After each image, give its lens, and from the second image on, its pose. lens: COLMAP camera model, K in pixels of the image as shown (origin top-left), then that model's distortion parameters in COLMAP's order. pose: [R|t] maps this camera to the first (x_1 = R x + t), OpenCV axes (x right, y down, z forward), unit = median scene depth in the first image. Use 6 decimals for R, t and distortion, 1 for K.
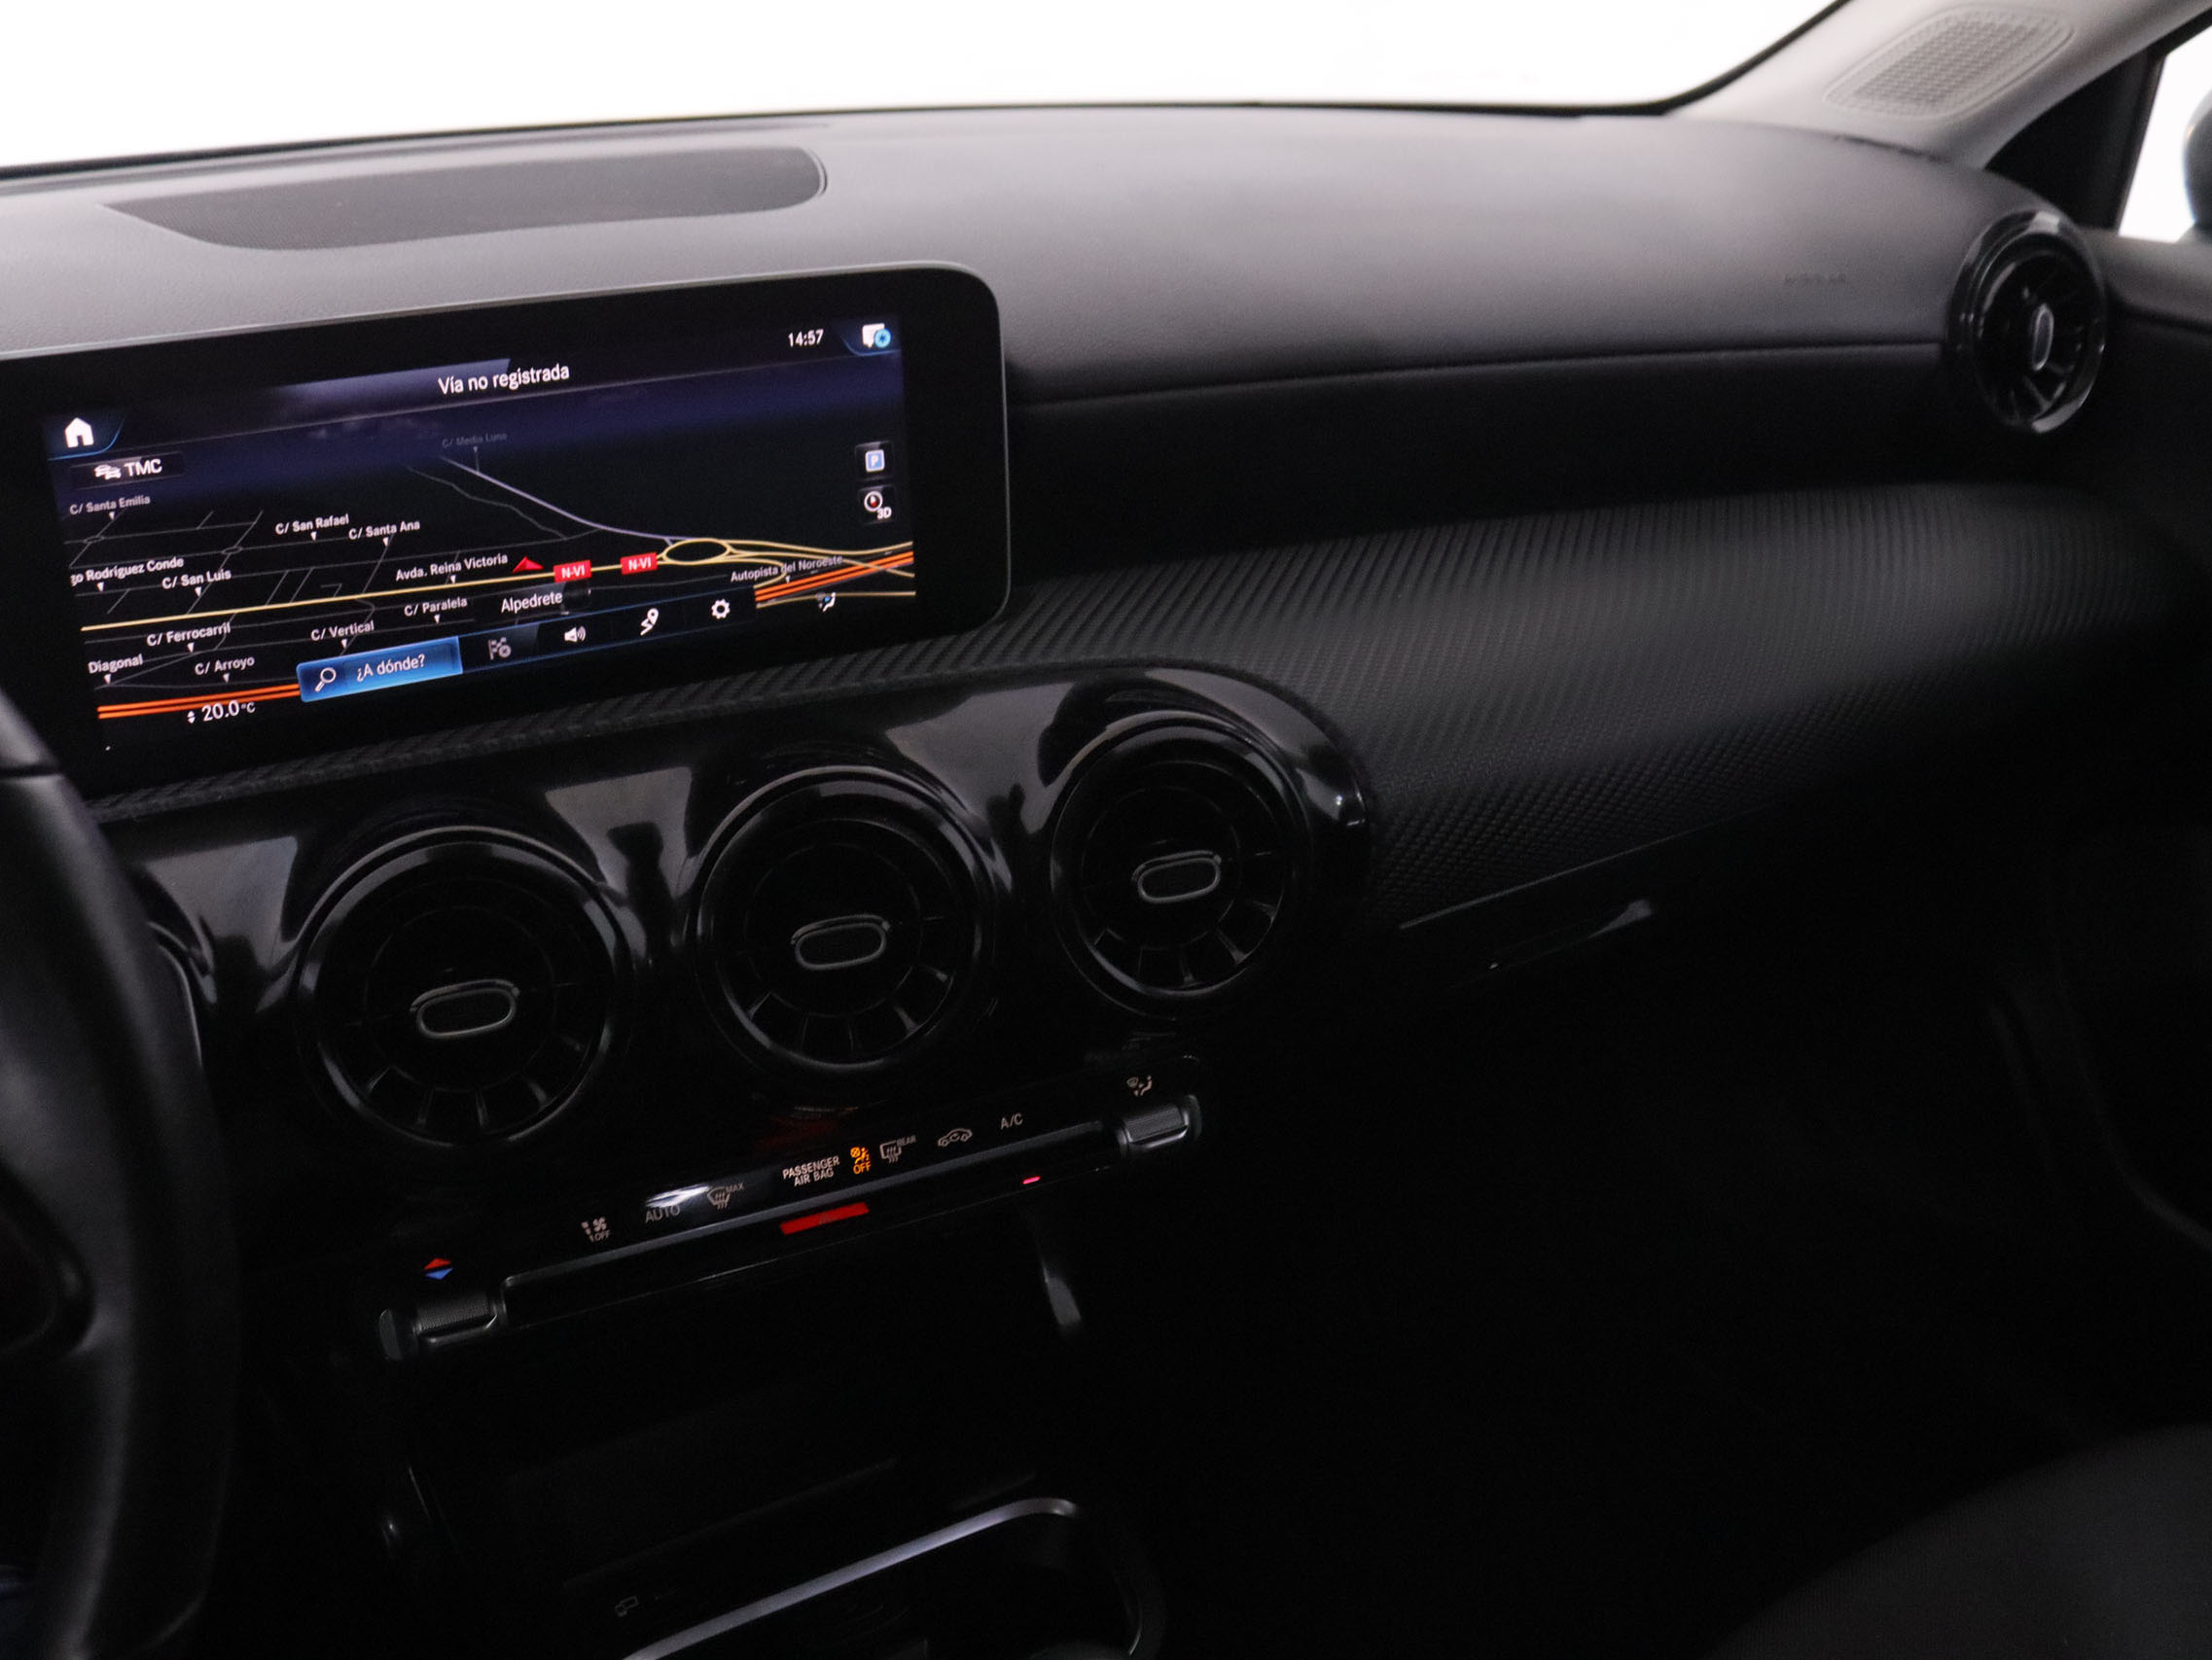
lens RADIAL K [[1985.6, 0, 1112.4], [0, 1985.6, 808.5], [0, 0, 1]] dist [-0.169700, 0.119320]
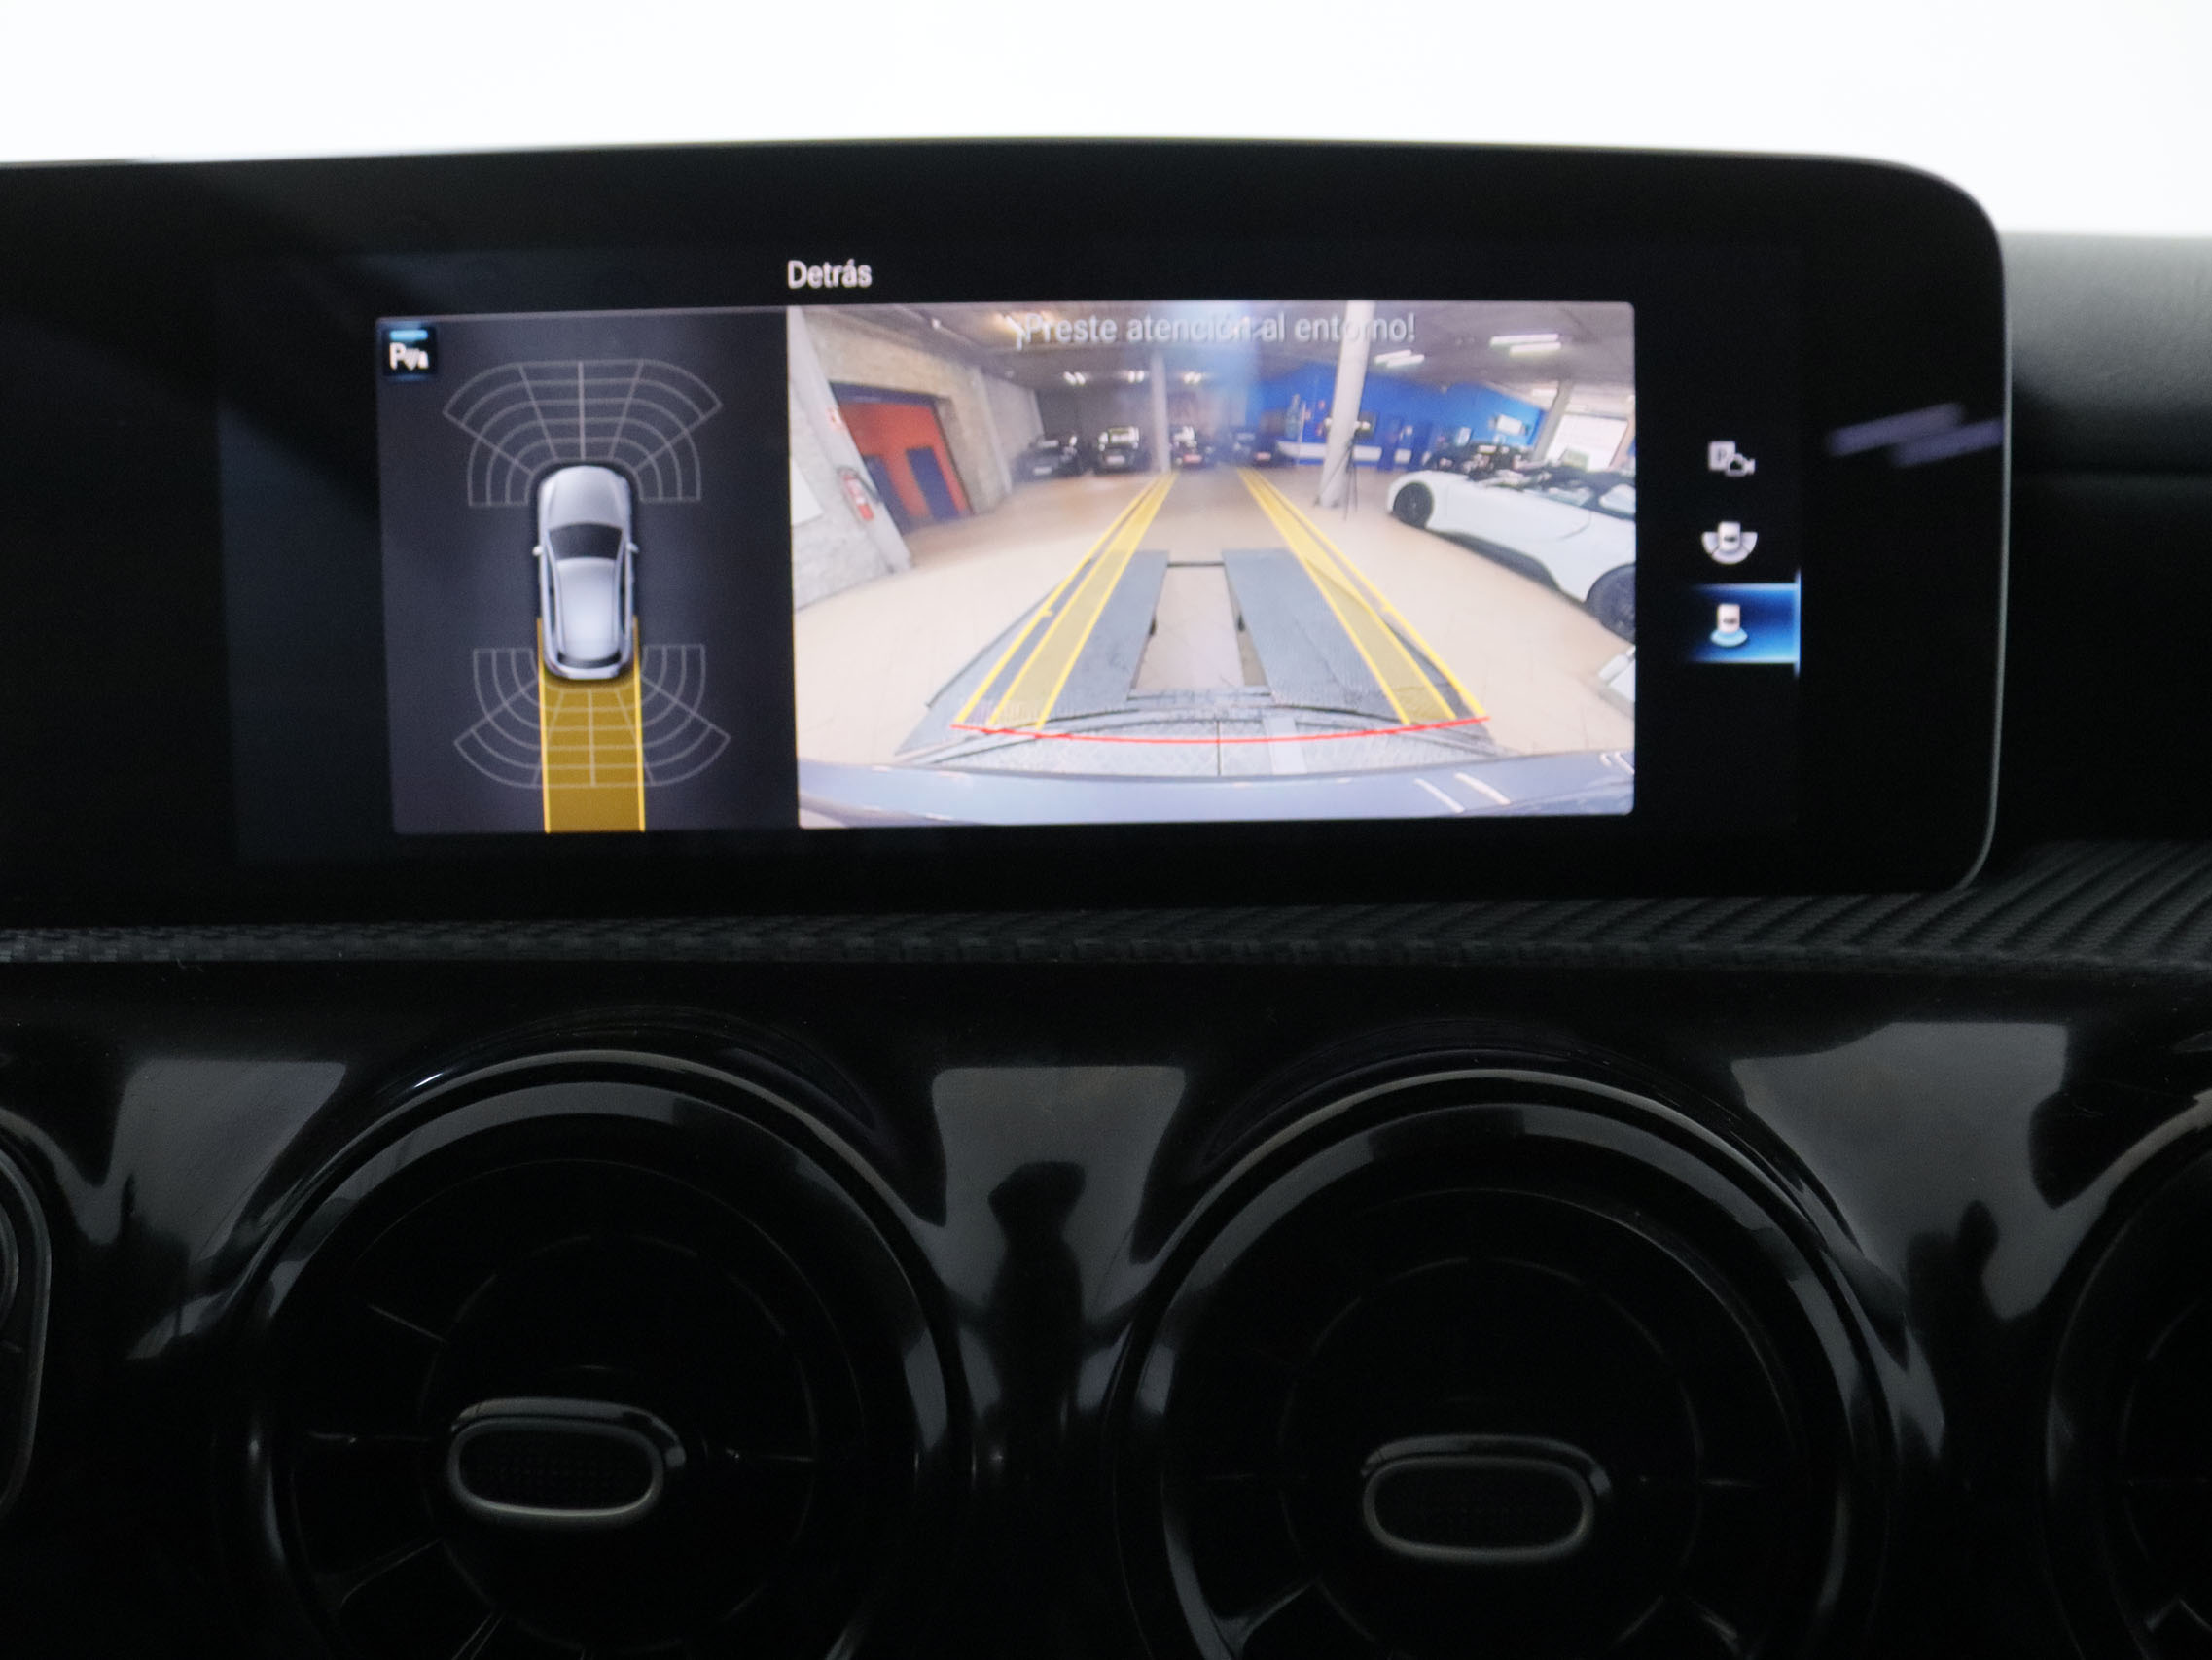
lens RADIAL K [[1985.6, 0, 1108.4], [0, 1985.6, 802.7], [0, 0, 1]] dist [-0.169700, 0.119320]
pose [[0.887875, 0.056658, -0.456583, -0.032708], [-0.178466, 0.957099, -0.228279, 0.034038], [0.424062, 0.284168, 0.859895, 0.557543]]
